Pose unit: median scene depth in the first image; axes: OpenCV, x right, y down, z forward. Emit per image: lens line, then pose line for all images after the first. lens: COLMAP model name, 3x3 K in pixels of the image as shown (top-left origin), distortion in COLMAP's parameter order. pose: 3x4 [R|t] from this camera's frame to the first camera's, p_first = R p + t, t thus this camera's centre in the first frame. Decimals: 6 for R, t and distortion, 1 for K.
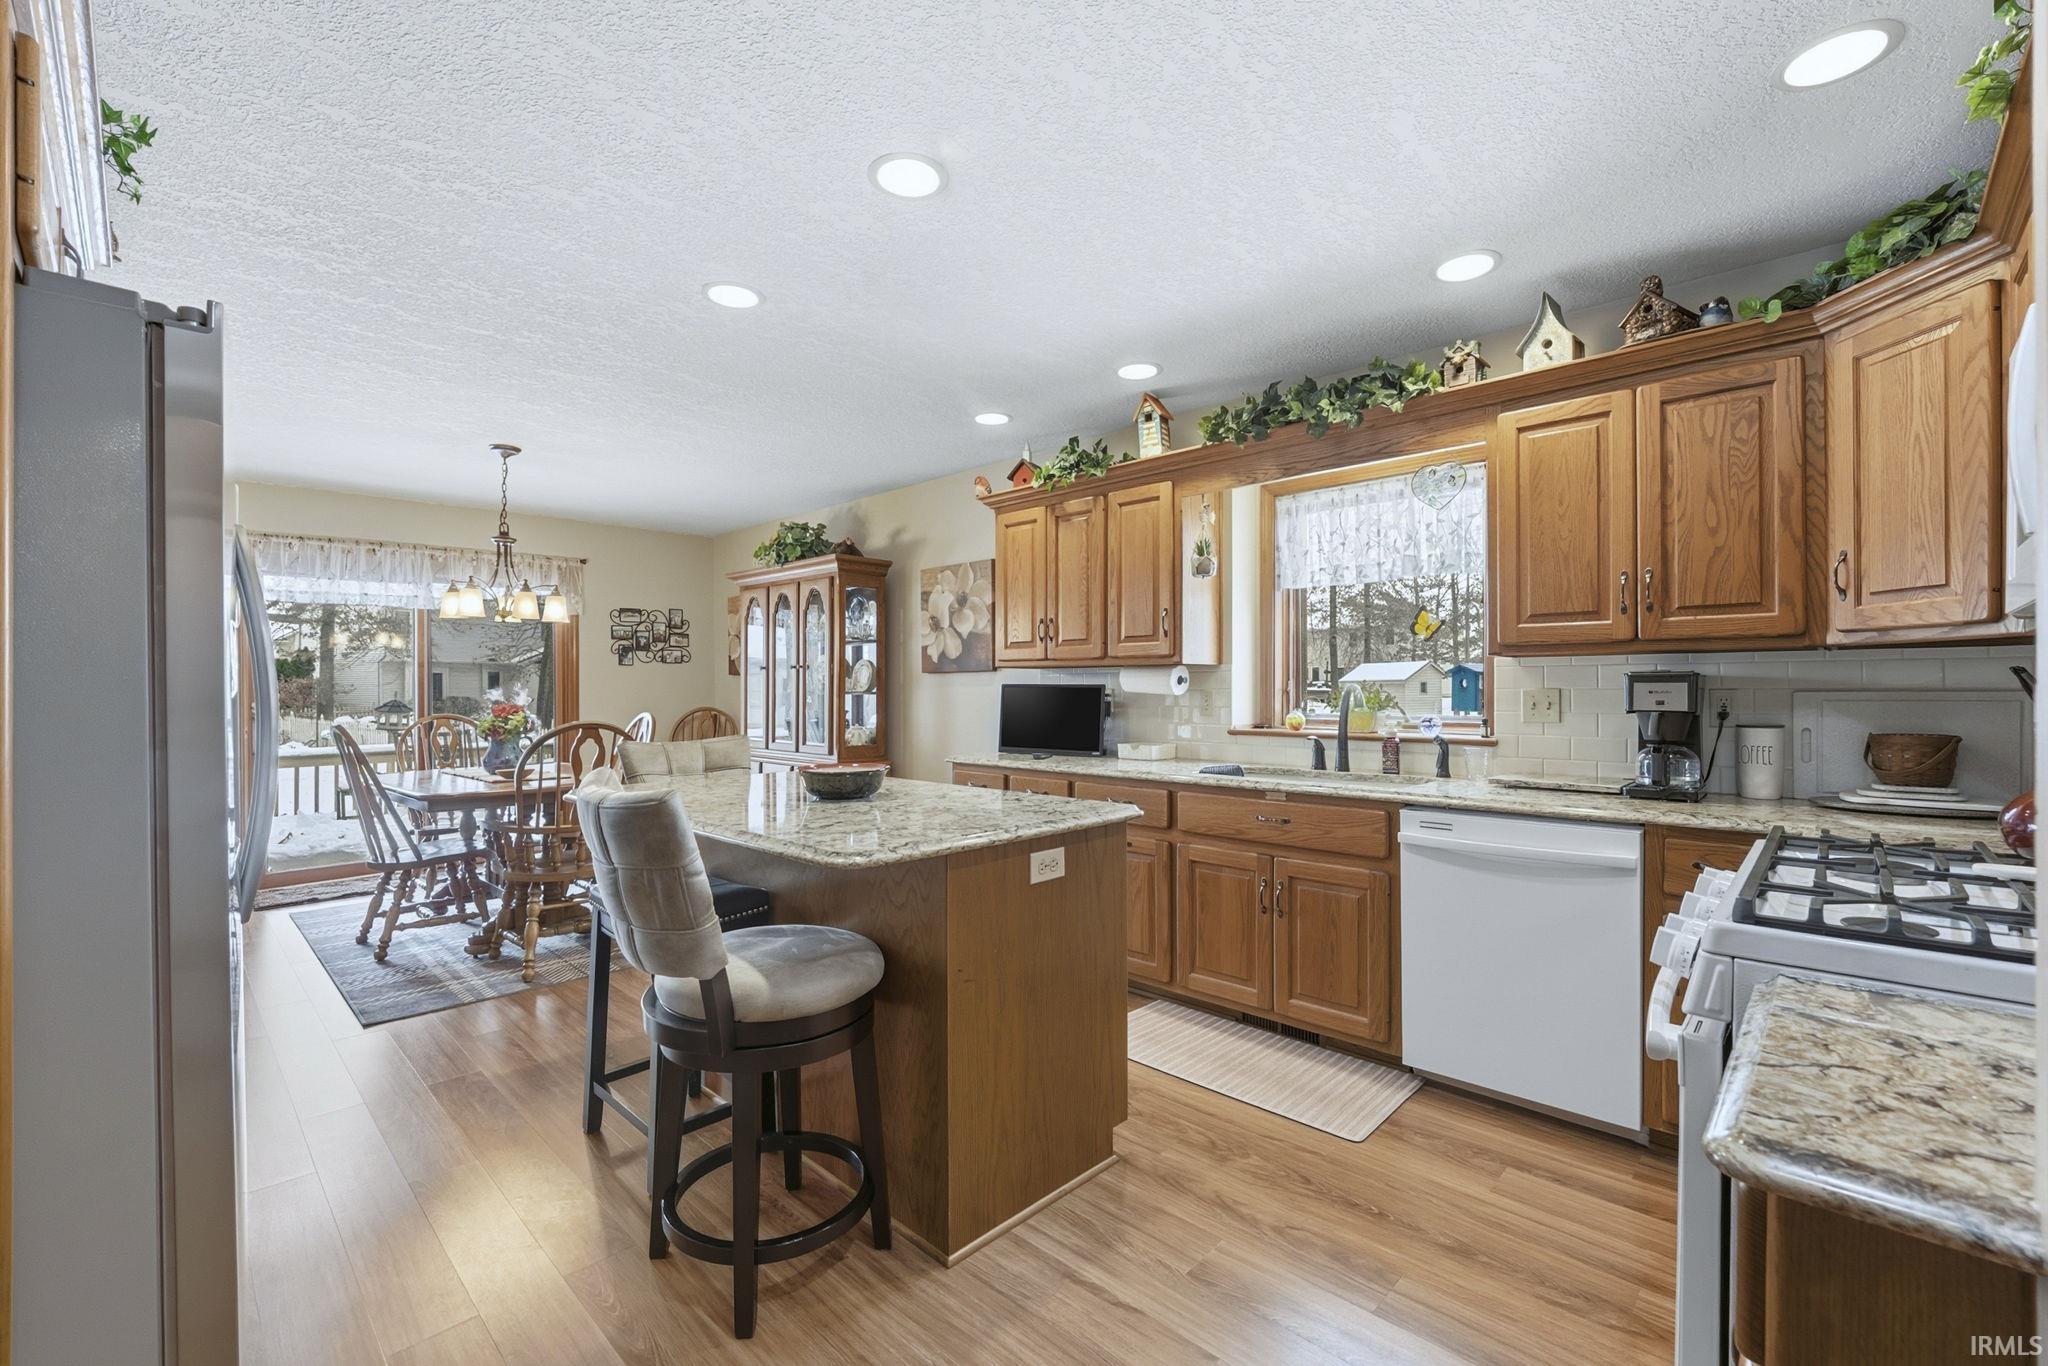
lens RADIAL K [[864.0, 0, 1026.0], [0, 864.0, 688.3], [0, 0, 1]] dist [-0.017525, 0.002435]
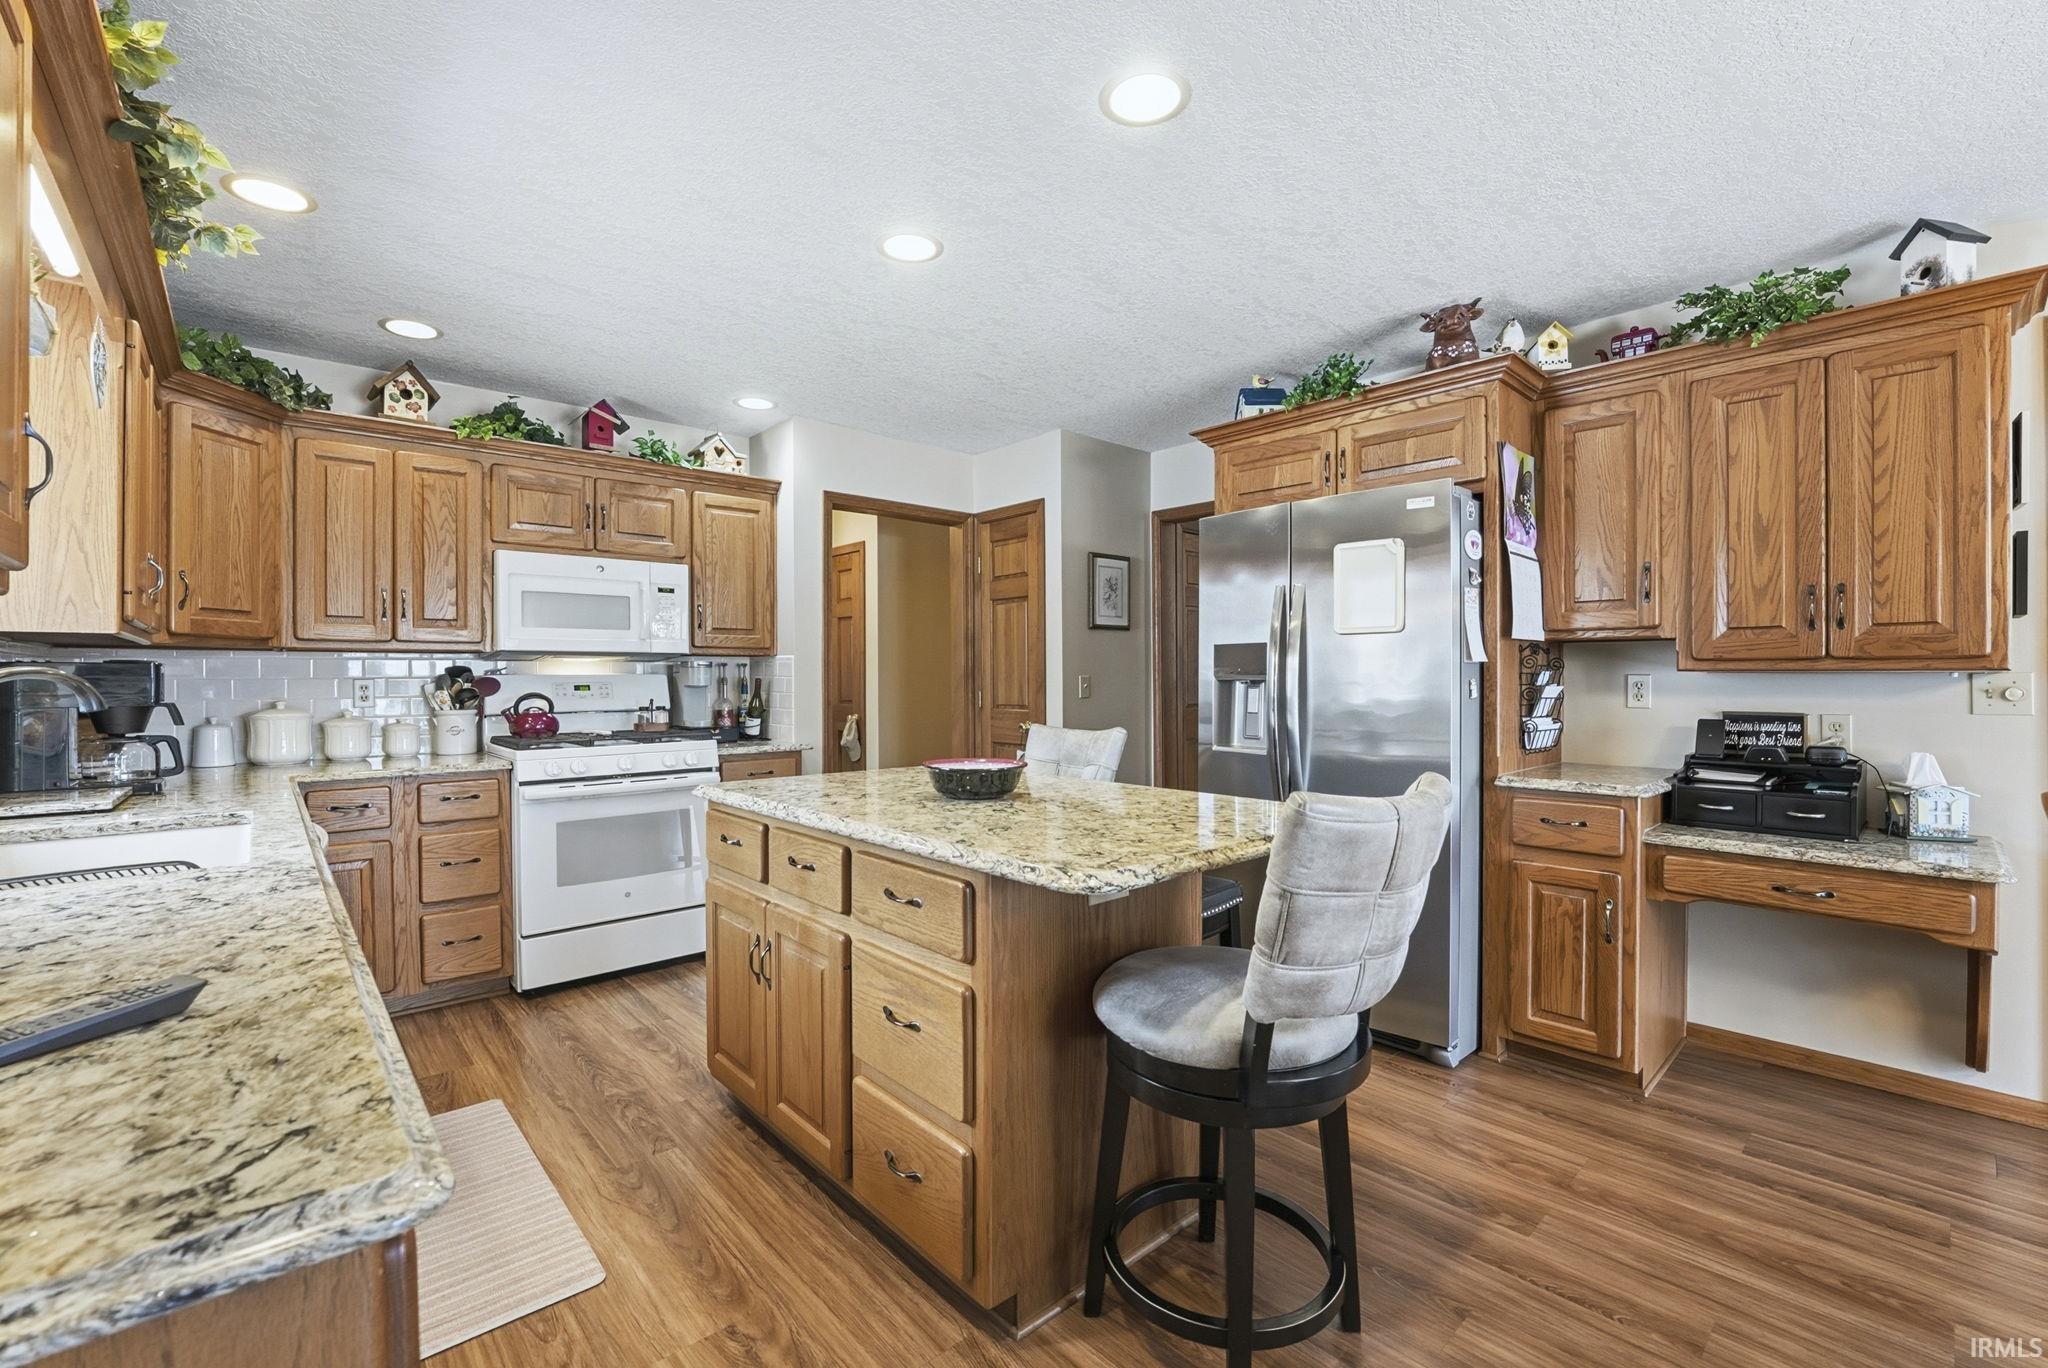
lens RADIAL K [[864.0, 0, 1021.8], [0, 864.0, 677.6], [0, 0, 1]] dist [-0.017525, 0.002435]
pose [[-0.997541, 0.003771, 0.069984, -0.208703], [0.003460, 0.999984, -0.004573, 0.004606], [-0.070000, -0.004320, -0.997538, 1.226316]]
